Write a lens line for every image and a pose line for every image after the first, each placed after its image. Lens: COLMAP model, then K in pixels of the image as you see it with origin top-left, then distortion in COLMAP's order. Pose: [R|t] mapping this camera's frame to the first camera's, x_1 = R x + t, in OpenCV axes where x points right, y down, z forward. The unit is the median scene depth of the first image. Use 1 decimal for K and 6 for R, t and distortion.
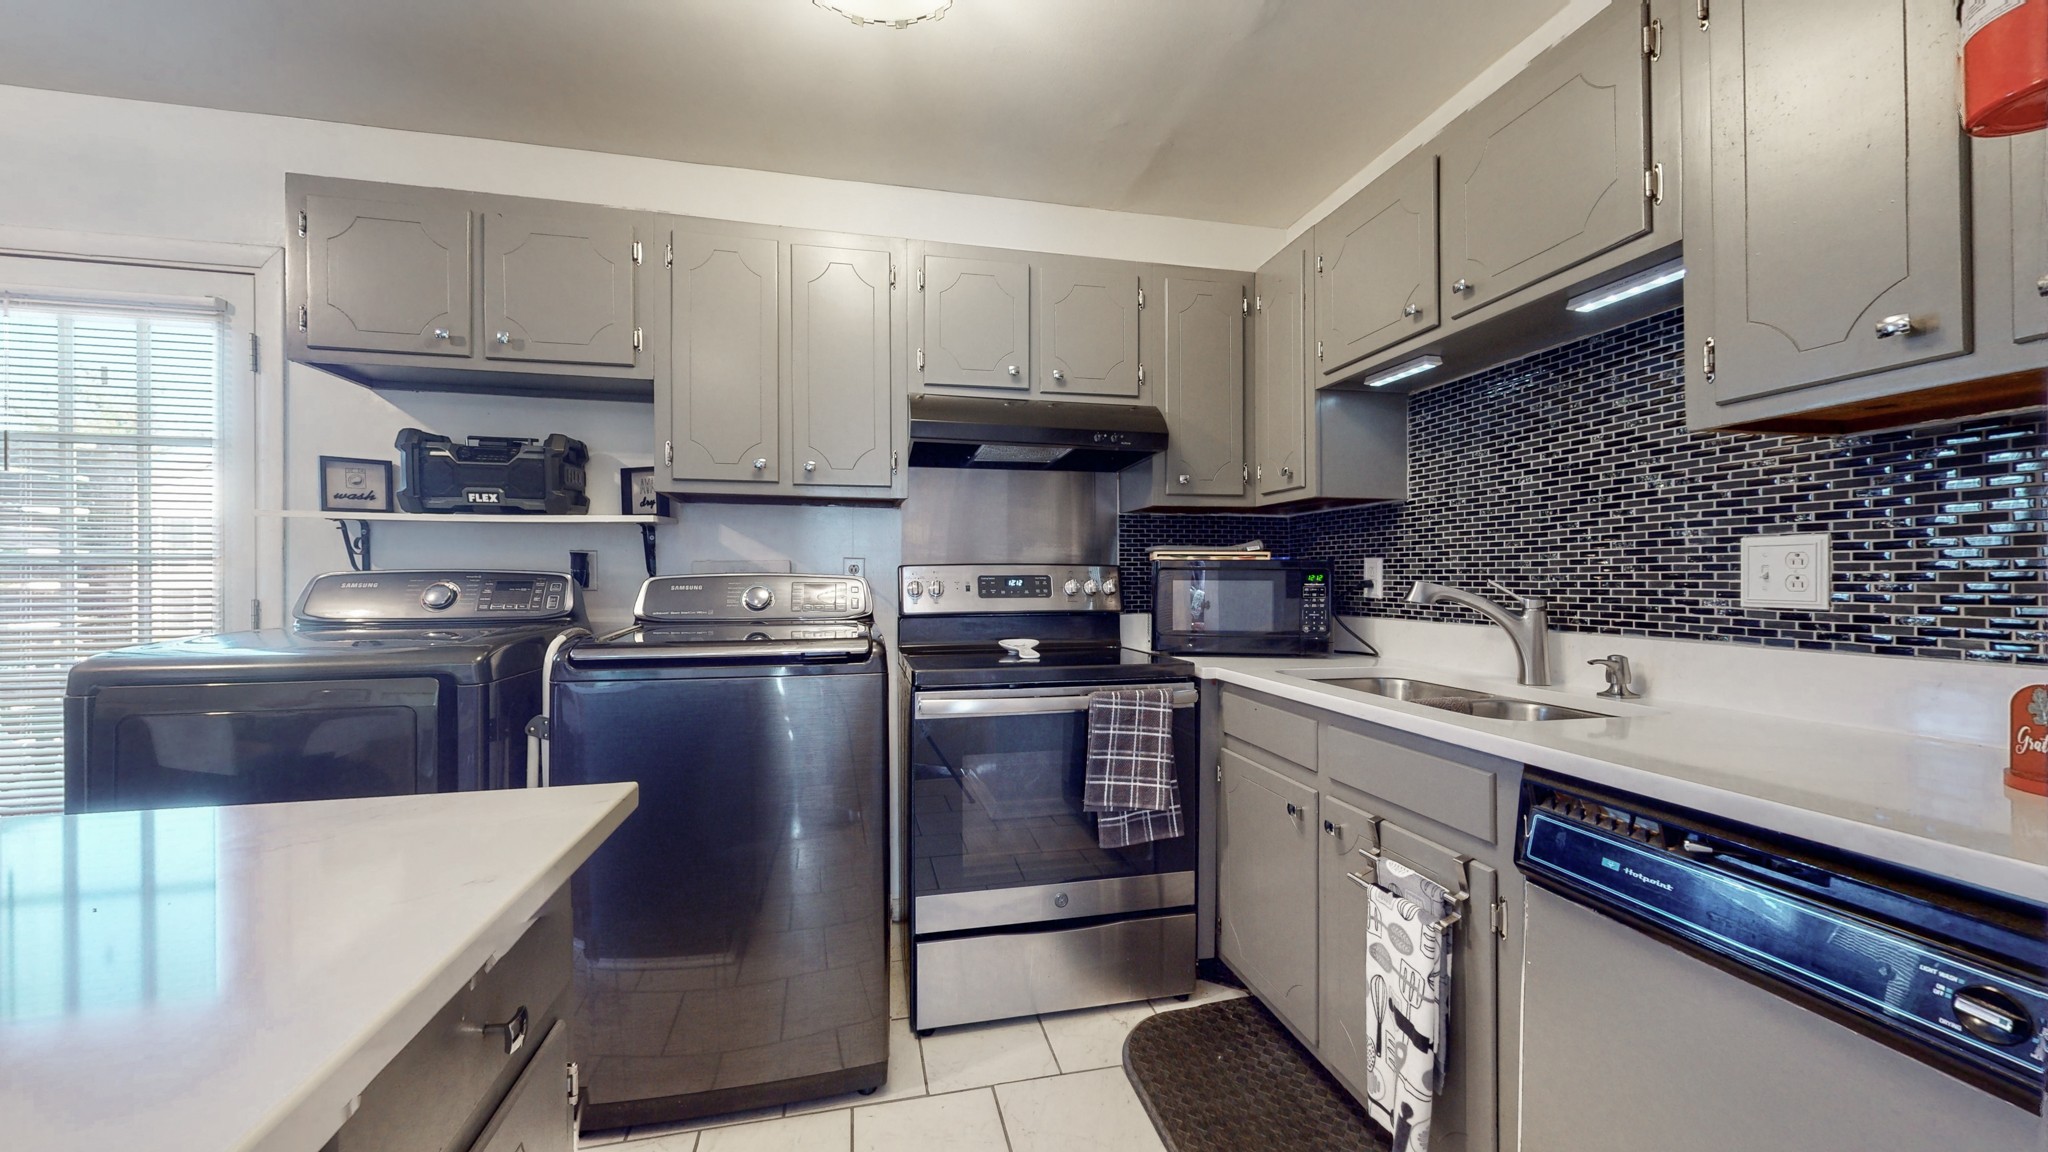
lens RADIAL K [[746.9, 0, 1026.9], [0, 746.9, 561.6], [0, 0, 1]] dist [0.000067, -0.000387]
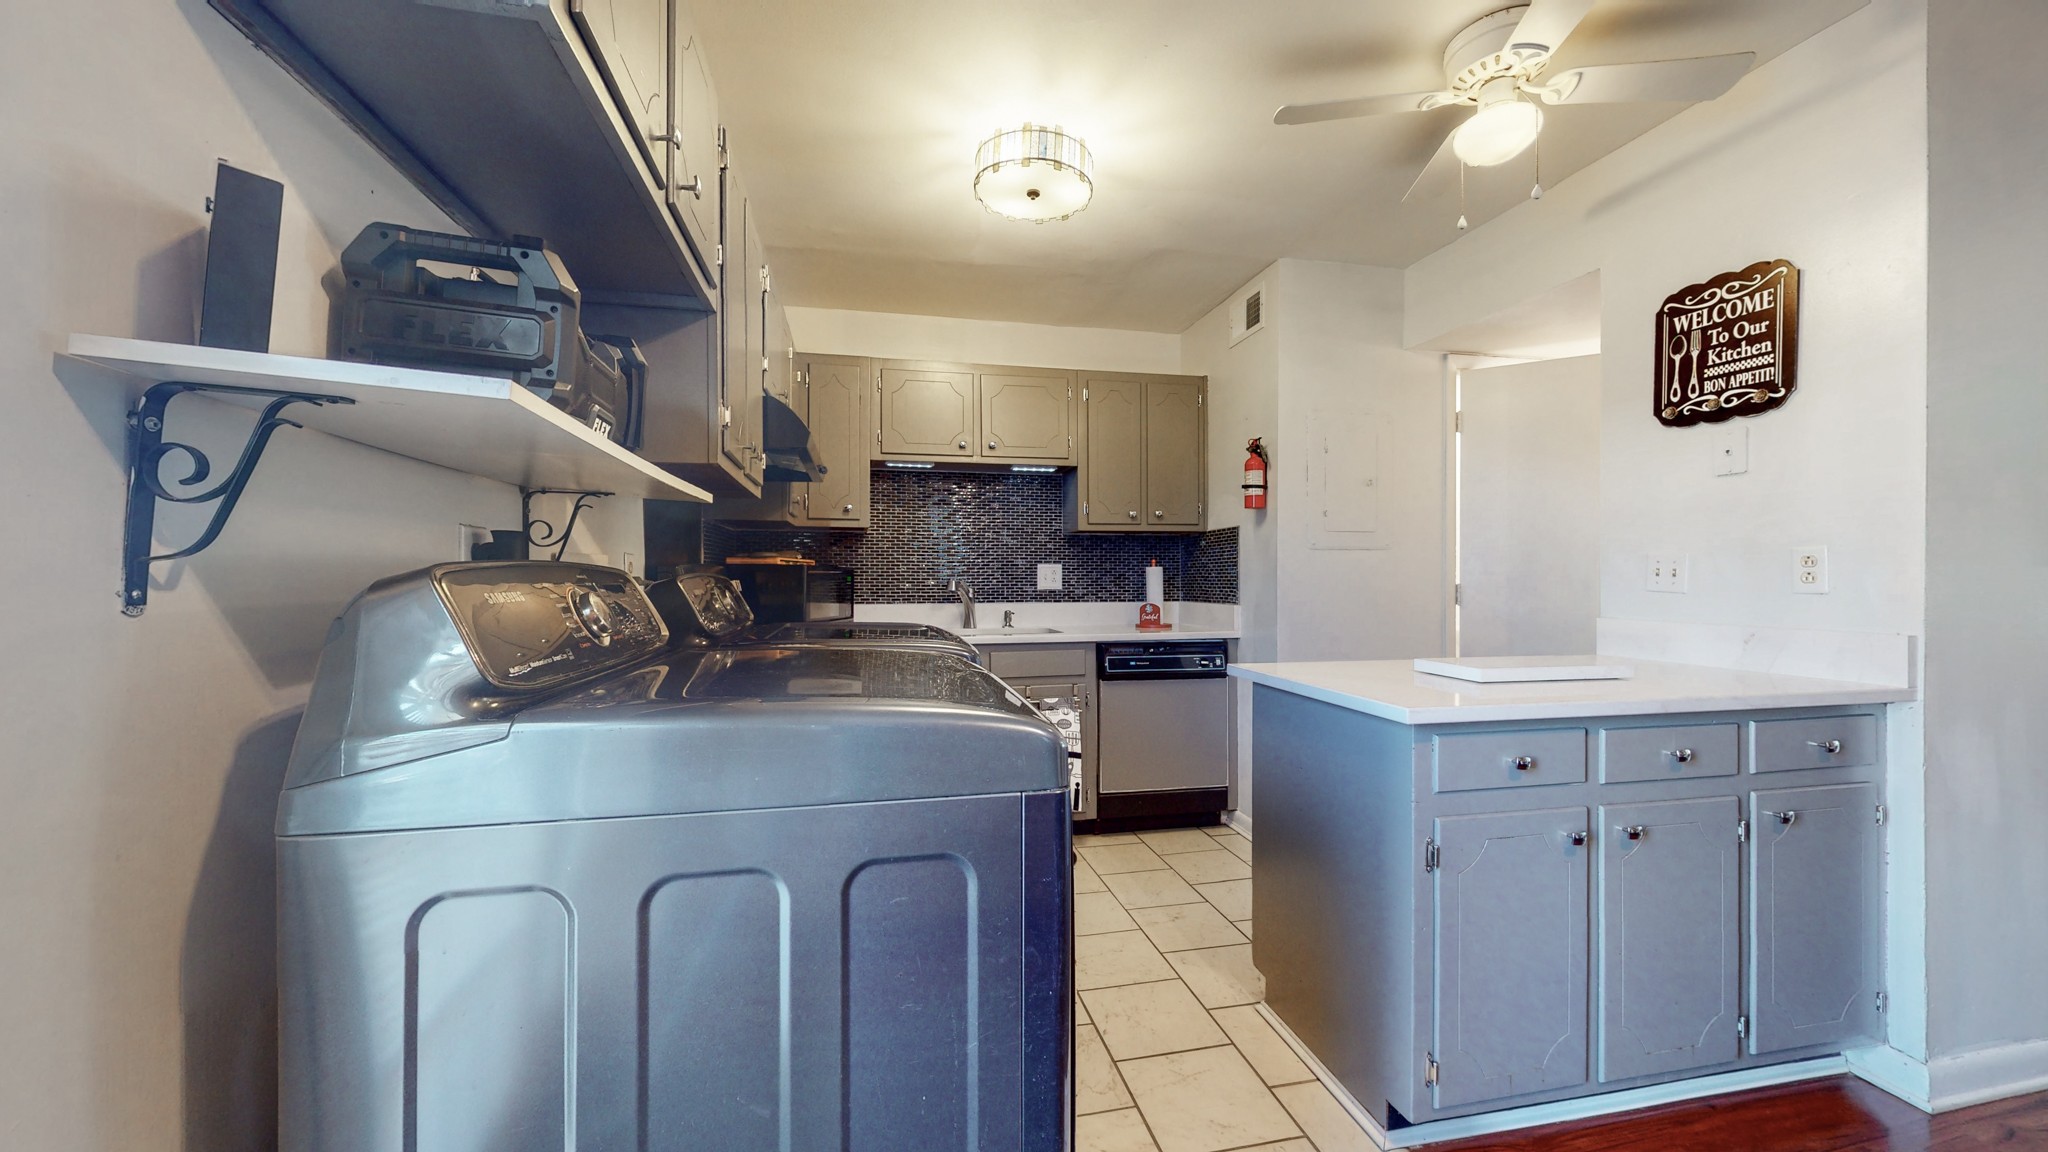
lens RADIAL K [[746.9, 0, 1024.2], [0, 746.9, 578.9], [0, 0, 1]] dist [0.000067, -0.000387]
pose [[0.009425, 0.000261, 0.999956, -1.813884], [-0.002970, 0.999996, -0.000233, 0.021665], [-0.999951, -0.002968, 0.009426, 1.015856]]
